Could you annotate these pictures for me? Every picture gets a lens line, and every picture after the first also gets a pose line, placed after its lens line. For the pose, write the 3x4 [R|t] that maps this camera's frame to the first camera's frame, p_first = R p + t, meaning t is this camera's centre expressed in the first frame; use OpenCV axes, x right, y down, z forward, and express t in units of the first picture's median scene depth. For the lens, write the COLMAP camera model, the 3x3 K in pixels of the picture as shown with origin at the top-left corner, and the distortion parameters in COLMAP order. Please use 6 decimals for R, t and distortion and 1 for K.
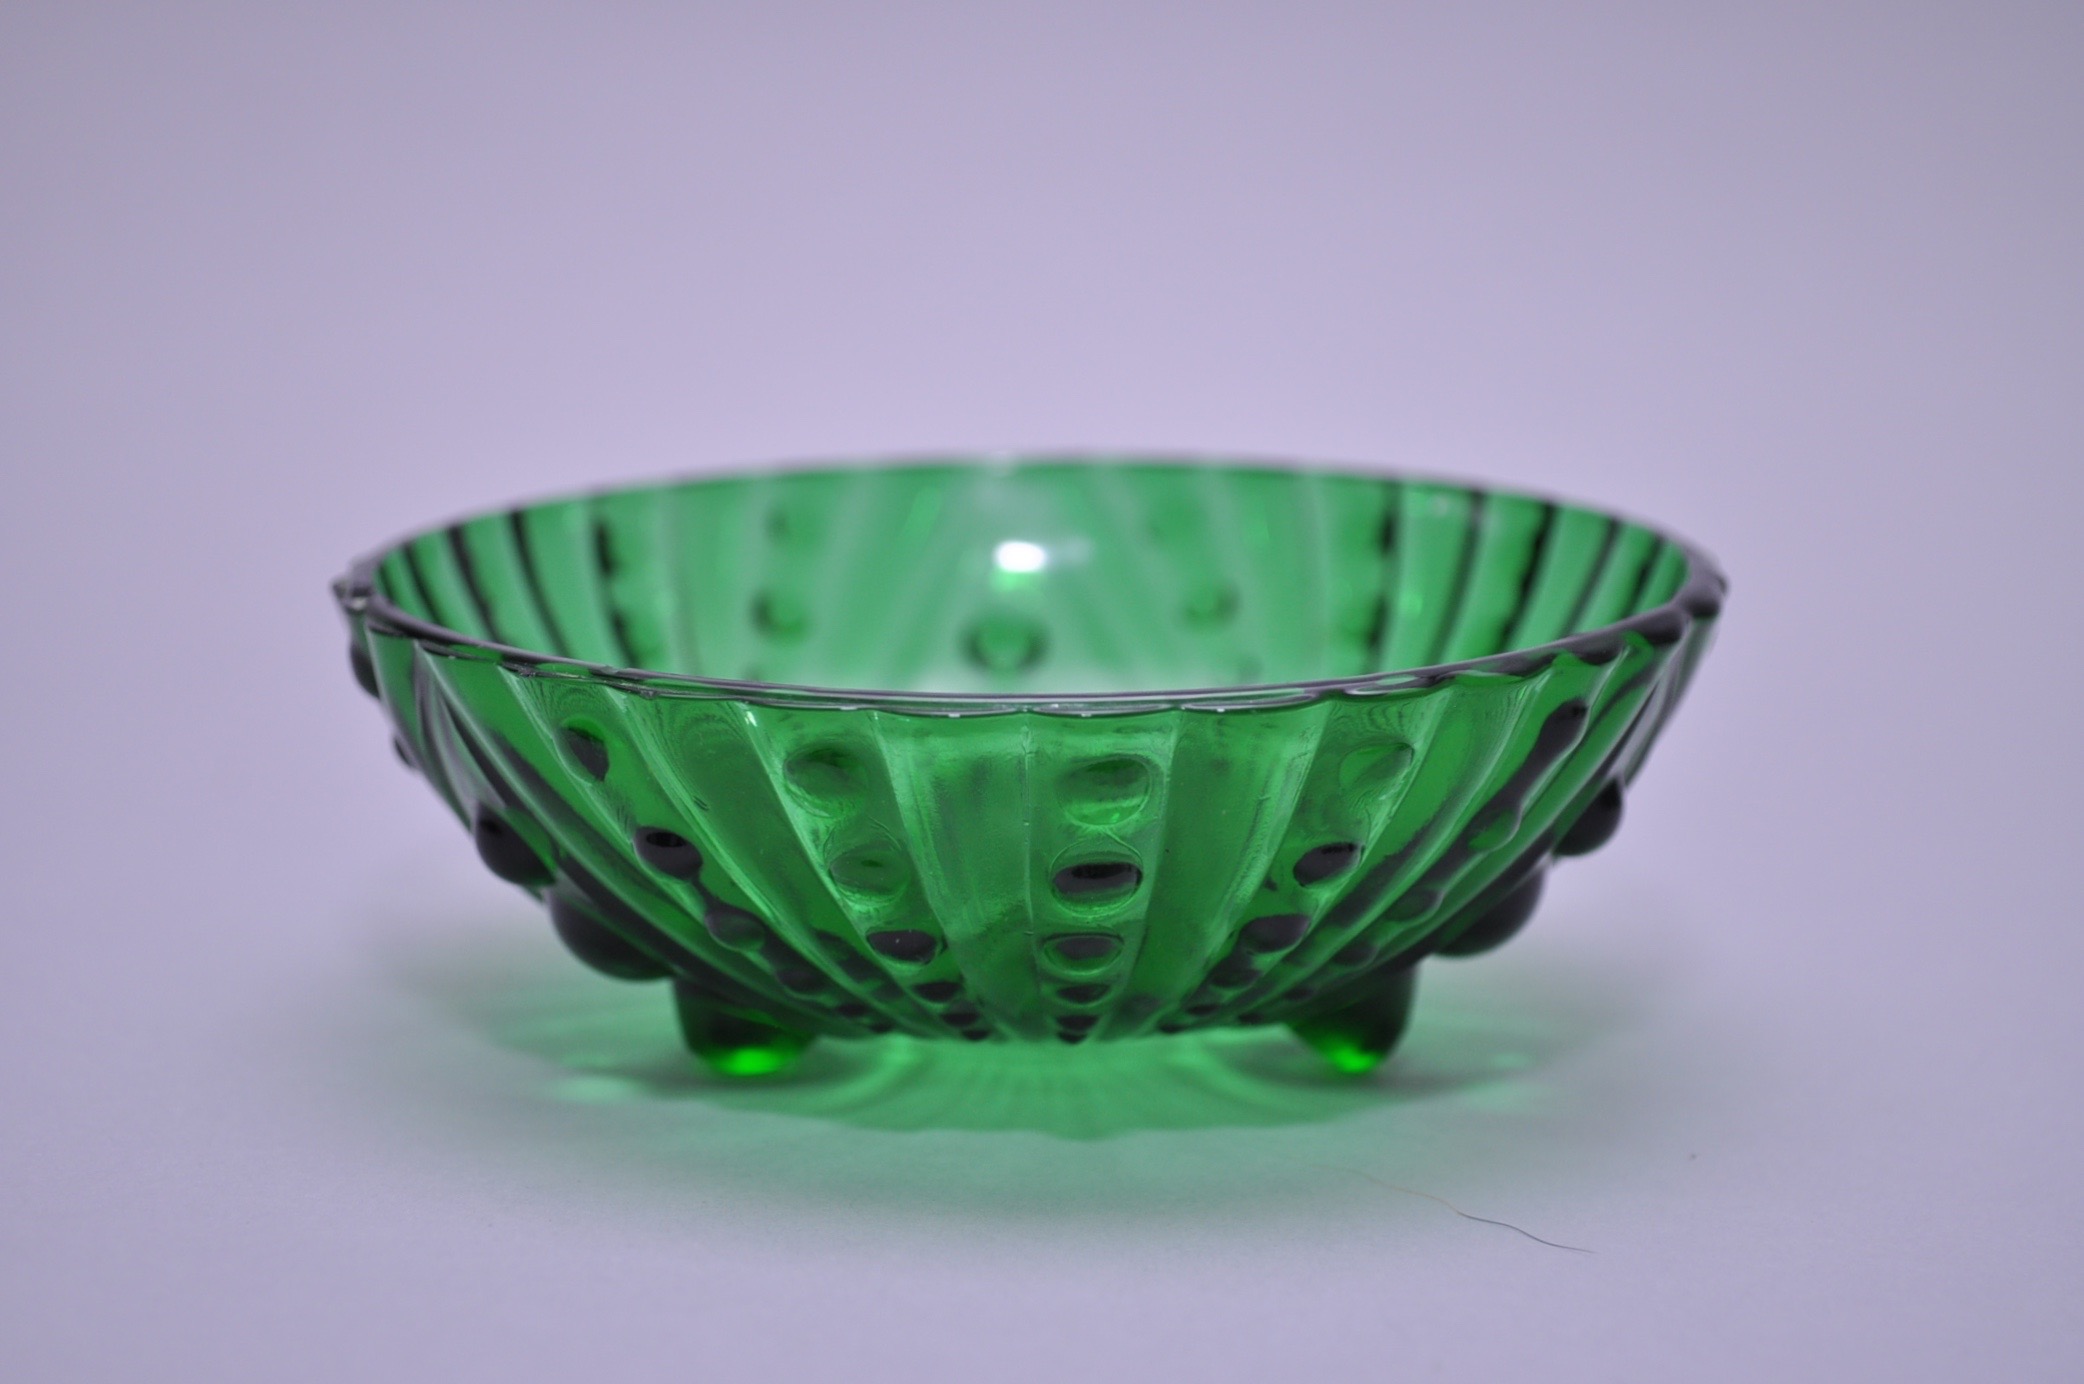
lens RADIAL K [[4007.9, 0, 1040.0], [0, 4007.9, 693.9], [0, 0, 1]] dist [0.106118, 0.000000]
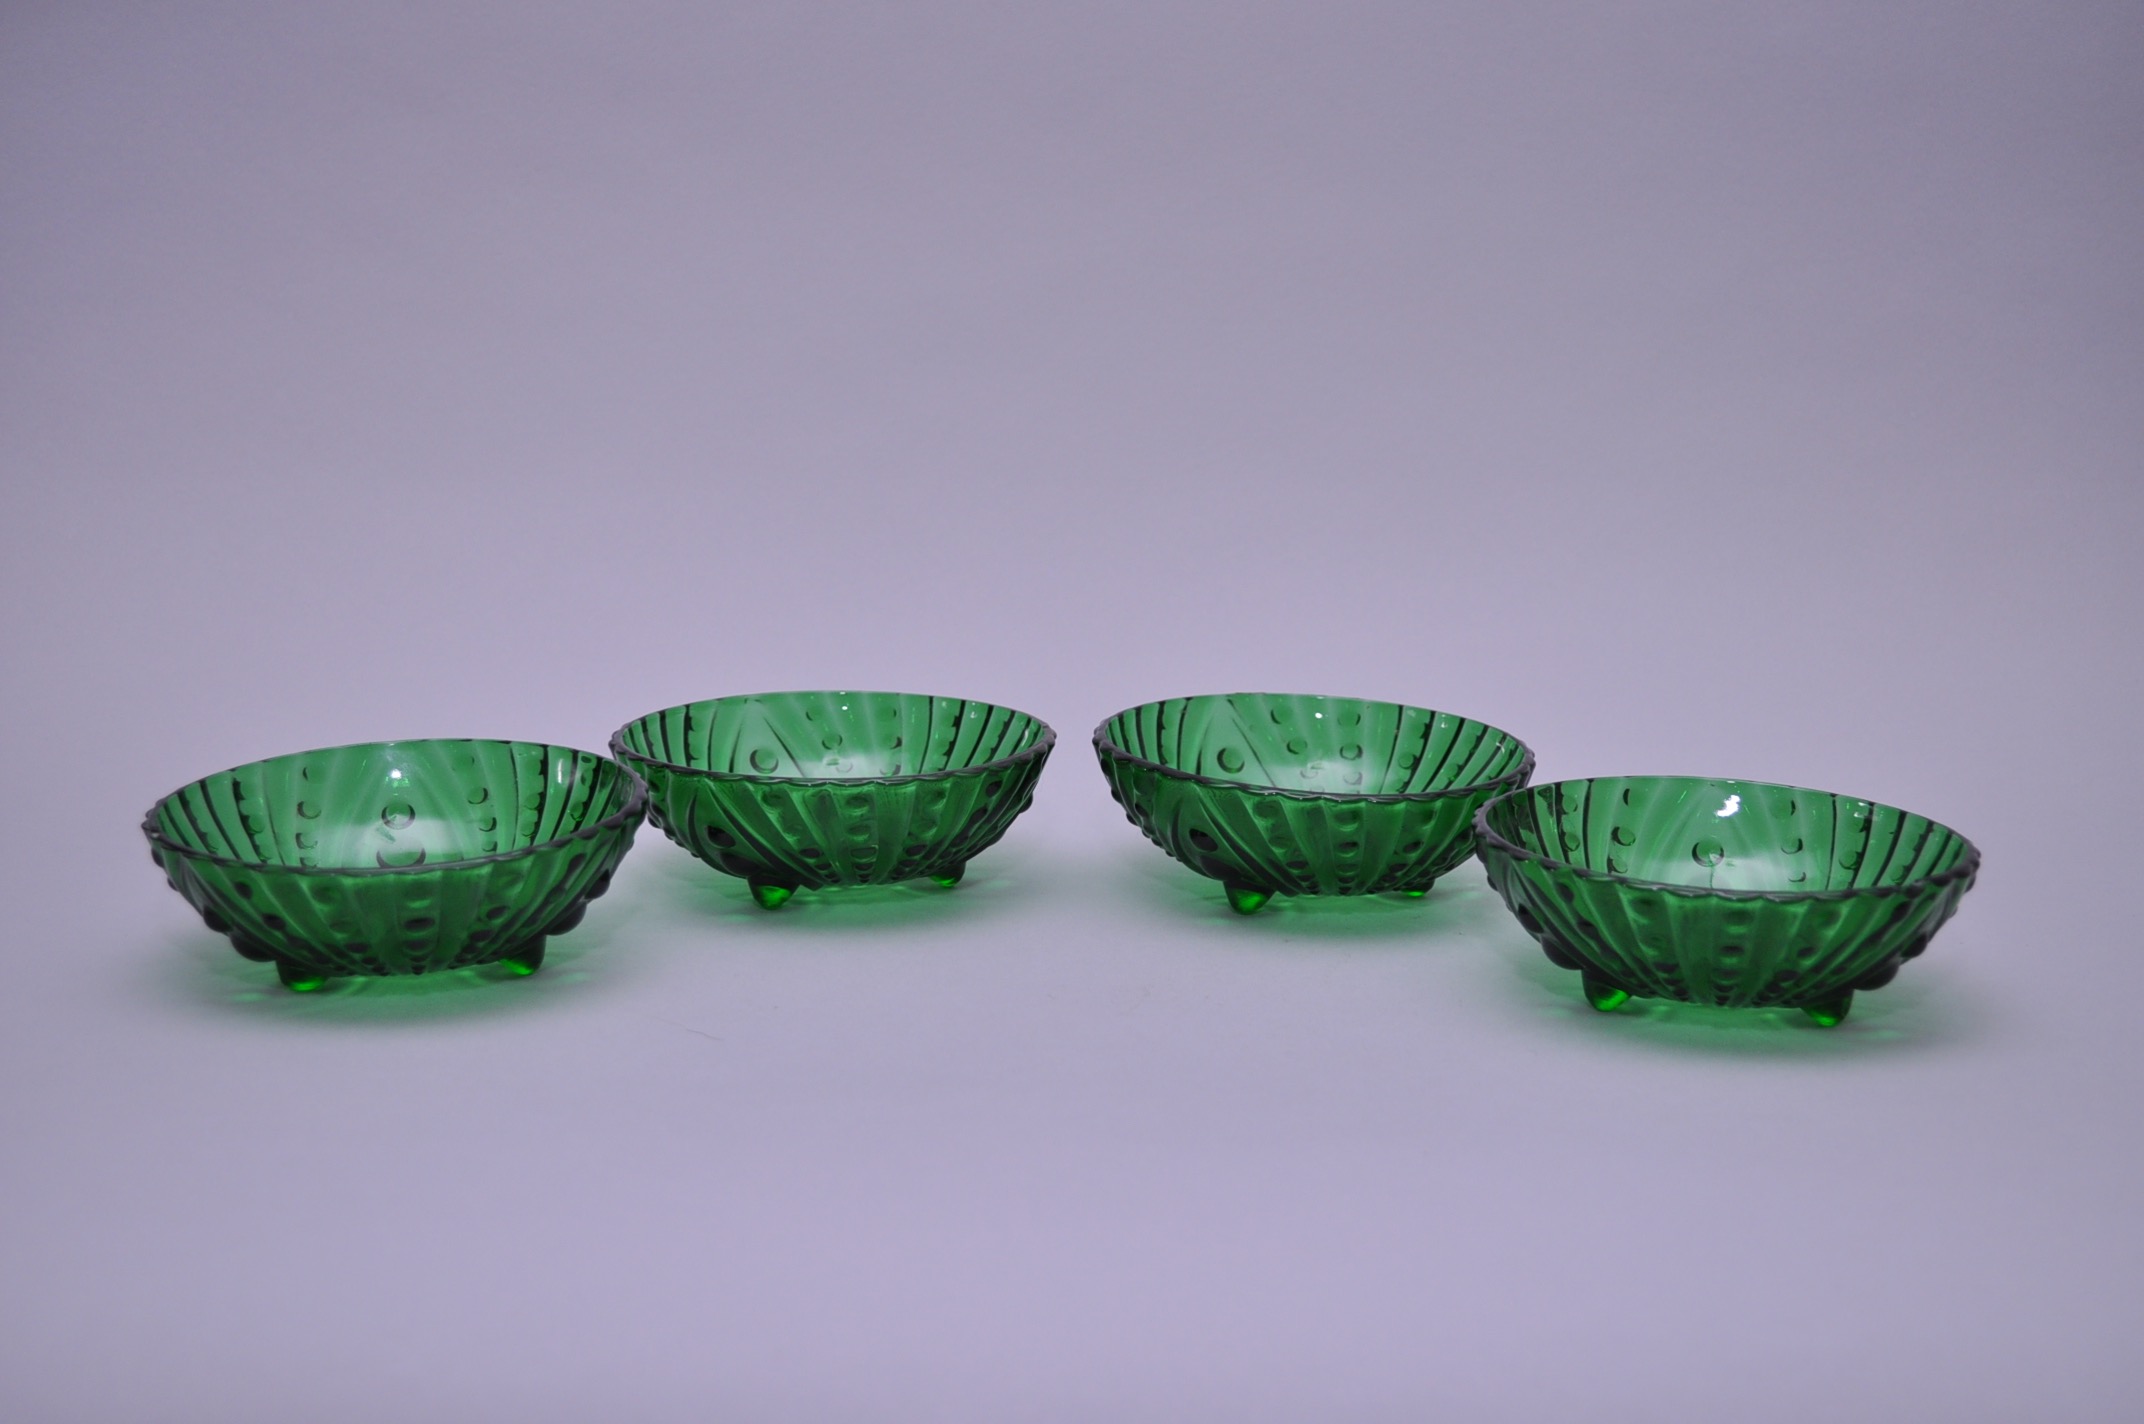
lens RADIAL K [[2907.0, 0, 1071.9], [0, 2907.0, 704.0], [0, 0, 1]] dist [0.018865, 0.000000]
pose [[0.980996, -0.045498, 0.188617, 0.084855], [0.041541, 0.998827, 0.024881, -0.143929], [-0.189528, -0.016573, 0.981735, -1.176810]]
